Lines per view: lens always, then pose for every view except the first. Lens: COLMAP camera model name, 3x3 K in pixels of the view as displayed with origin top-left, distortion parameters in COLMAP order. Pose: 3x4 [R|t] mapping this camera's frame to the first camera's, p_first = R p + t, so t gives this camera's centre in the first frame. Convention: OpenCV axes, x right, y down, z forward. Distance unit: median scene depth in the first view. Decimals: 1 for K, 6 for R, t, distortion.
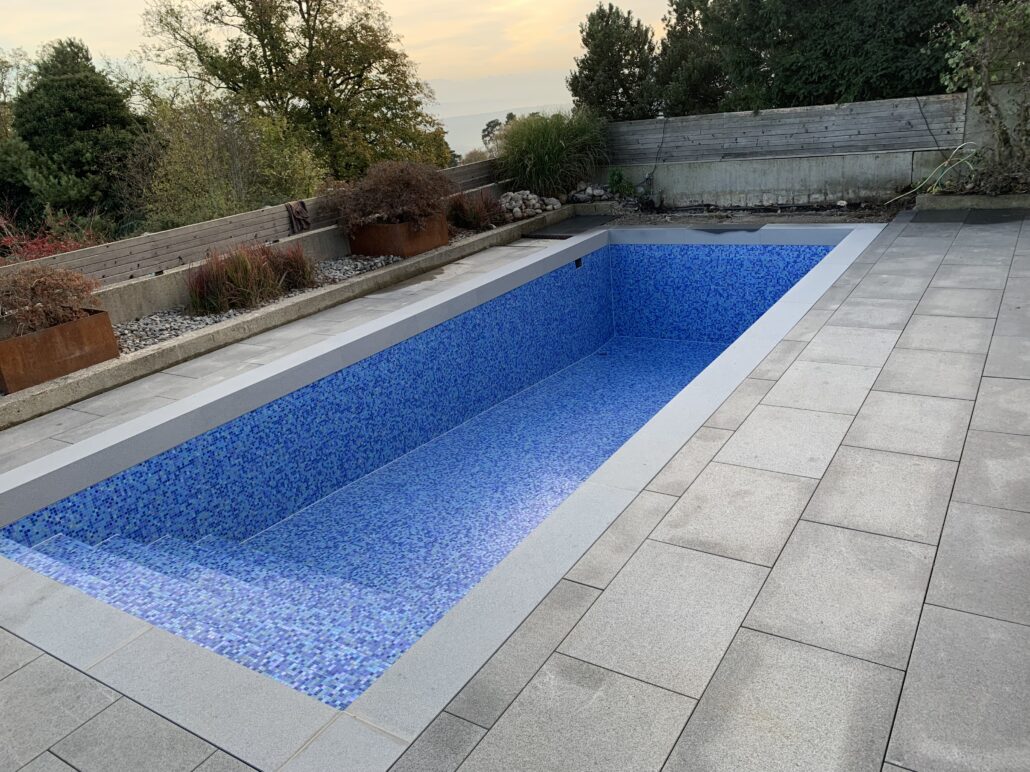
lens RADIAL K [[780.4, 0, 516.2], [0, 780.4, 389.1], [0, 0, 1]] dist [-0.005960, 0.004396]
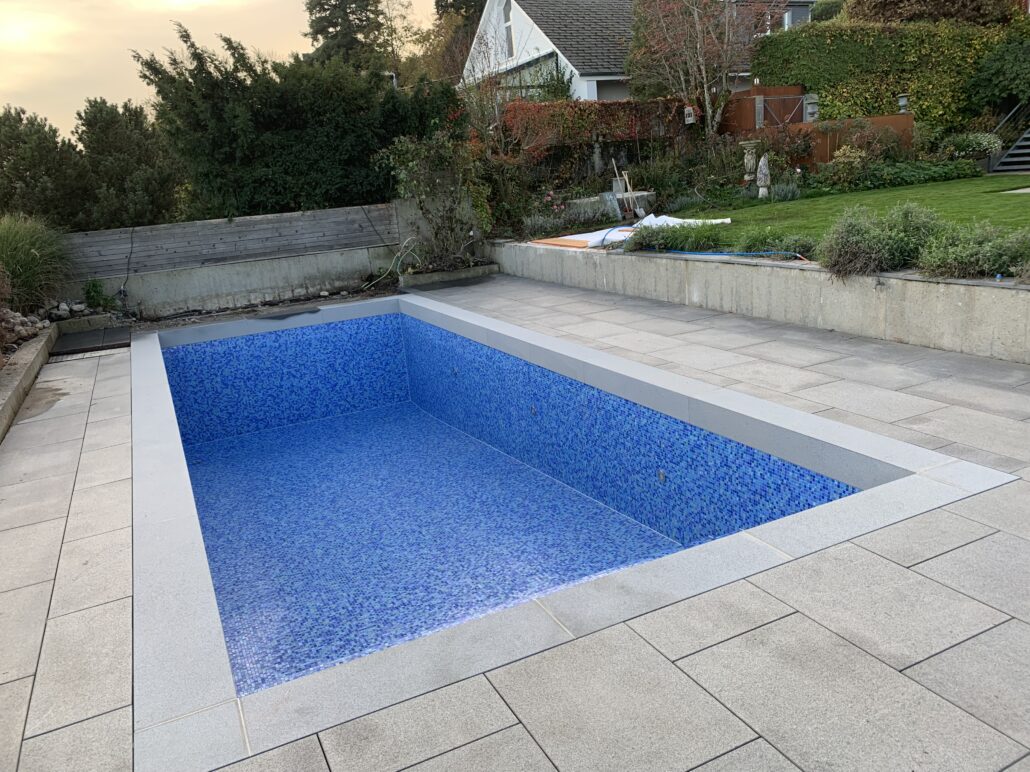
lens RADIAL K [[780.4, 0, 519.2], [0, 780.4, 379.5], [0, 0, 1]] dist [-0.005960, 0.004396]
pose [[0.522317, -0.150793, 0.839313, -0.429354], [0.325811, 0.944859, -0.033001, 0.015224], [-0.788056, 0.290694, 0.542646, 0.182473]]
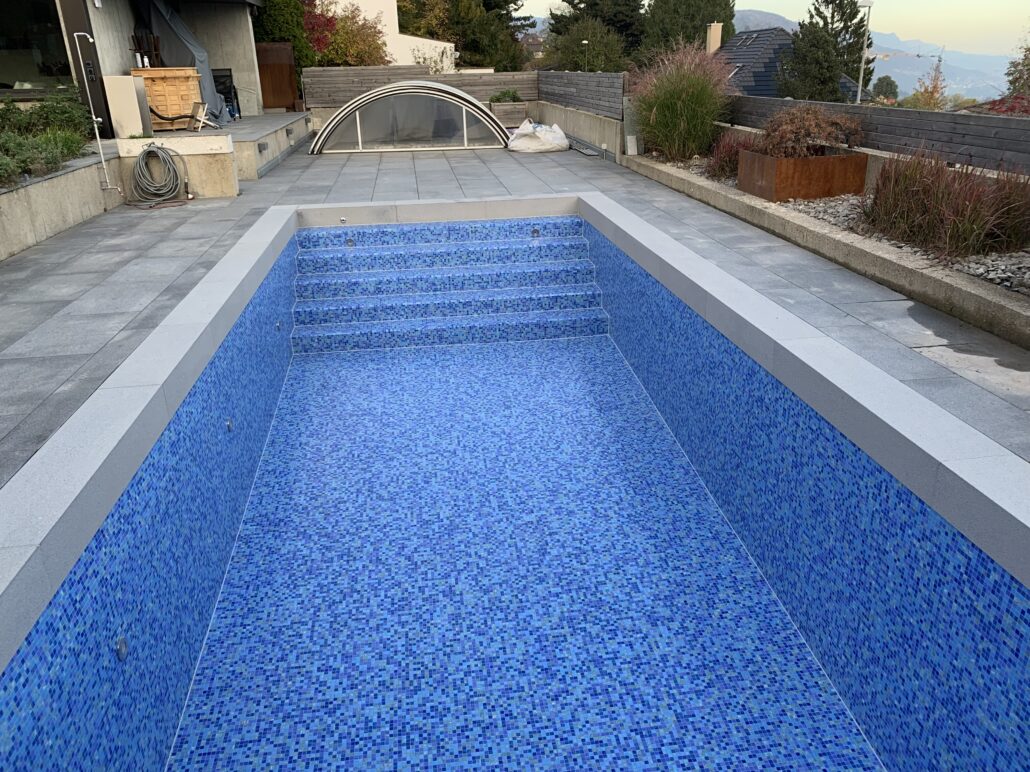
lens RADIAL K [[780.4, 0, 514.8], [0, 780.4, 388.8], [0, 0, 1]] dist [-0.005960, 0.004396]
pose [[-0.754932, 0.362510, -0.546502, 0.275268], [-0.130999, 0.733180, 0.667298, -0.320731], [0.642586, 0.575356, -0.506012, 0.886315]]
